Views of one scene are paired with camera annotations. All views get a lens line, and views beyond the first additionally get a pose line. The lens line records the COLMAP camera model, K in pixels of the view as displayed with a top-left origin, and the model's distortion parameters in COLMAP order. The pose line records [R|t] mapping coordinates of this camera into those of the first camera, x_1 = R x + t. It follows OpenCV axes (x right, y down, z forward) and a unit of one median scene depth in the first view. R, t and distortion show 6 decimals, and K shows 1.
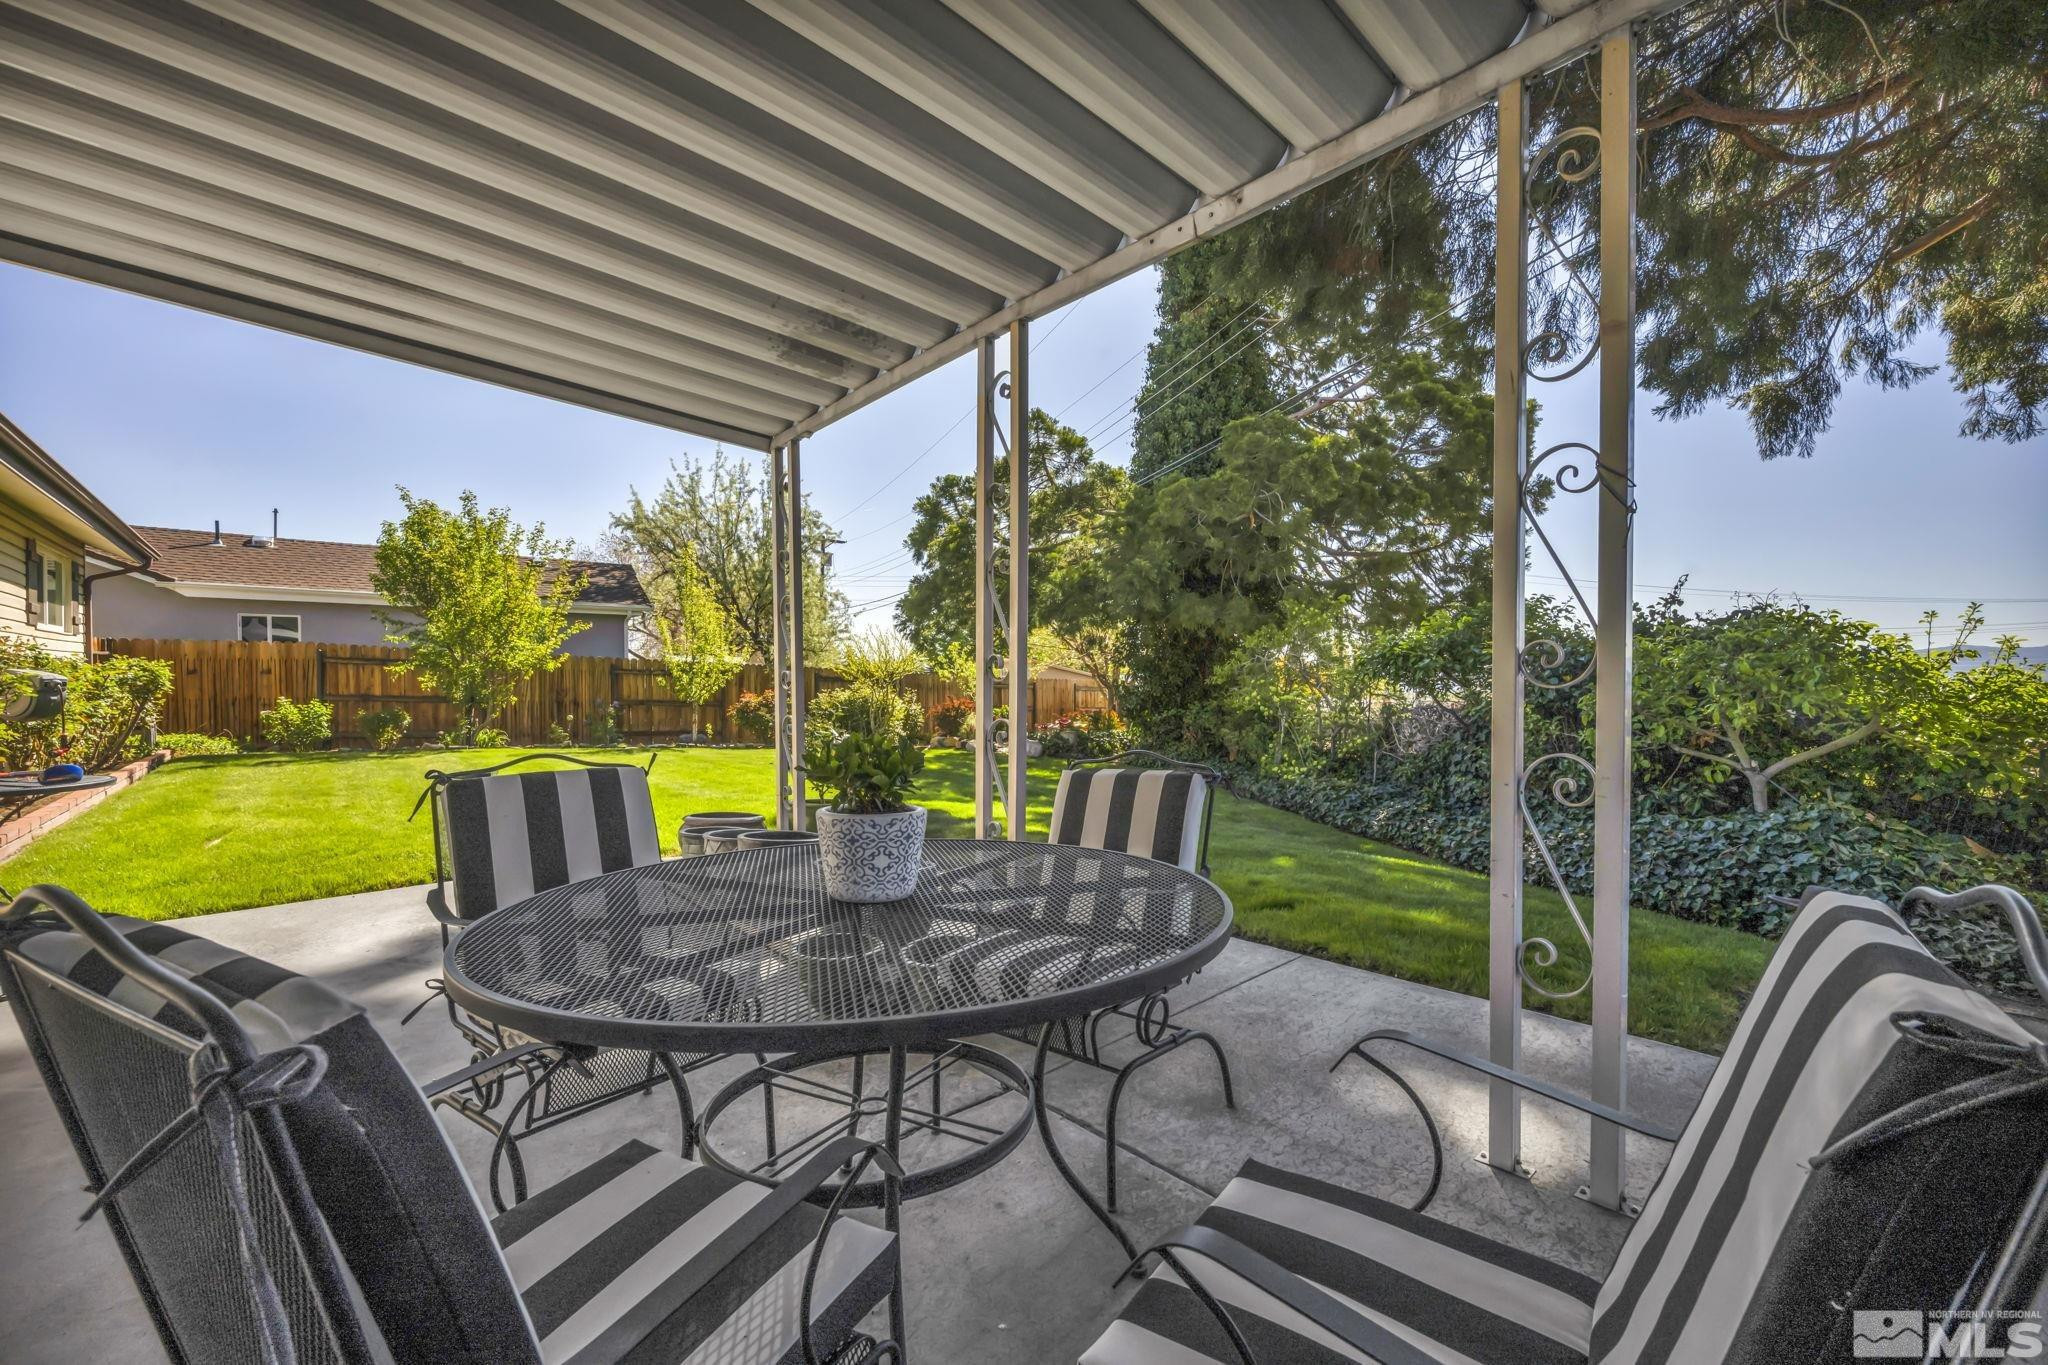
lens RADIAL K [[838.6, 0, 1034.1], [0, 838.6, 713.1], [0, 0, 1]] dist [0.000145, -0.000078]
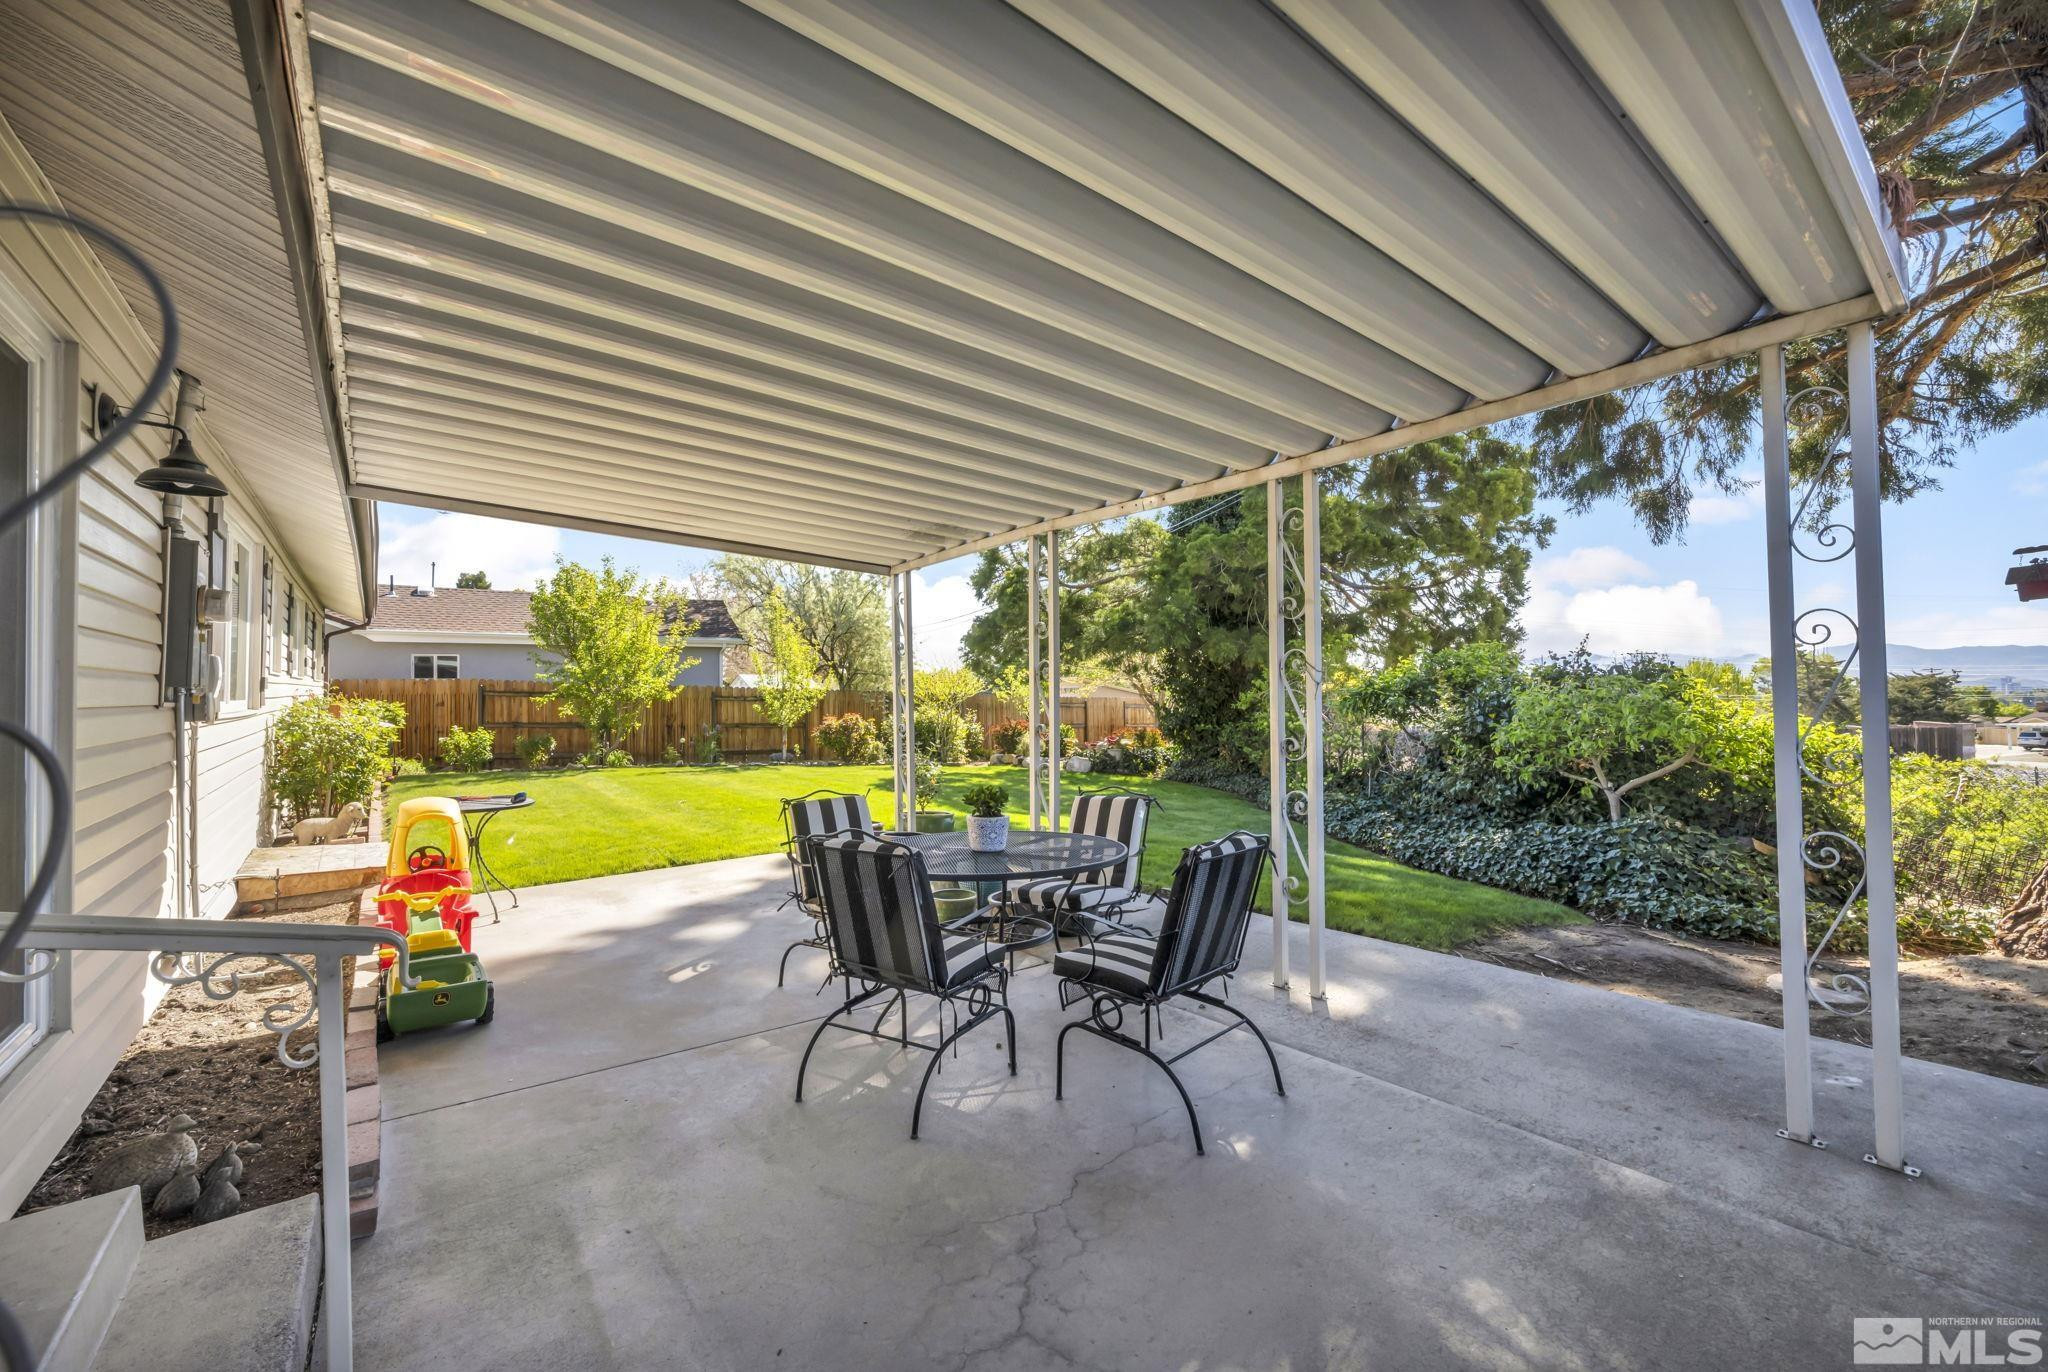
lens RADIAL K [[838.6, 0, 1034.1], [0, 838.6, 716.6], [0, 0, 1]] dist [0.000145, -0.000078]
pose [[0.997787, -0.007335, -0.066078, 0.010435], [0.006745, 0.999935, -0.009147, -0.014876], [0.066141, 0.008681, 0.997773, -0.138744]]
